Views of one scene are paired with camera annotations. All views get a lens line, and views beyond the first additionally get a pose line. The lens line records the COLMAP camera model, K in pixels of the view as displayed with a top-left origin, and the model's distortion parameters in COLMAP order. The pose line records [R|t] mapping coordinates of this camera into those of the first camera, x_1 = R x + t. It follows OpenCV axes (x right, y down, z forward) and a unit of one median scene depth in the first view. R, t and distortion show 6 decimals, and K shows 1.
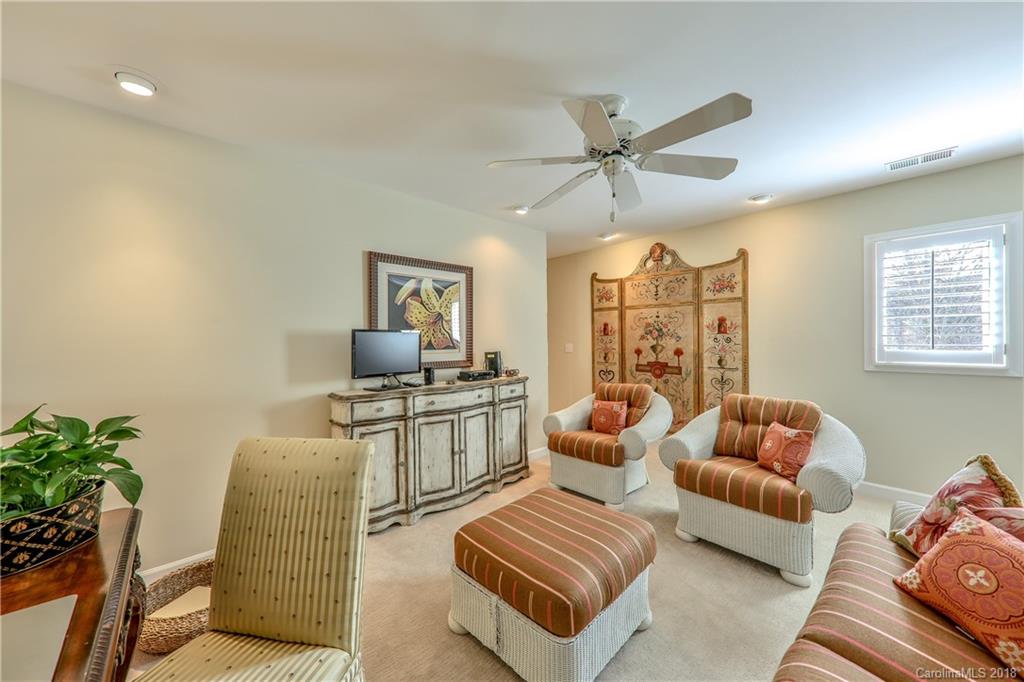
lens RADIAL K [[378.2, 0, 514.0], [0, 378.2, 340.4], [0, 0, 1]] dist [0.010996, -0.000733]
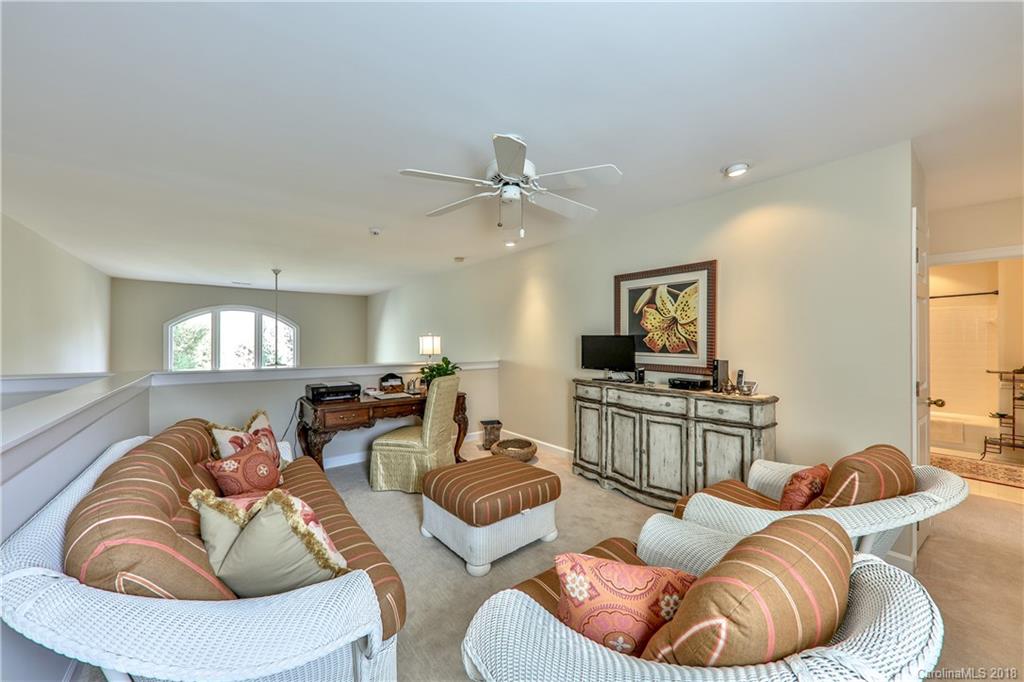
lens RADIAL K [[378.2, 0, 513.6], [0, 378.2, 338.2], [0, 0, 1]] dist [0.010996, -0.000733]
pose [[-0.087126, 0.006317, -0.996177, 0.884958], [-0.007339, 0.999949, 0.006983, -0.021295], [0.996170, 0.007919, -0.087075, 0.699069]]
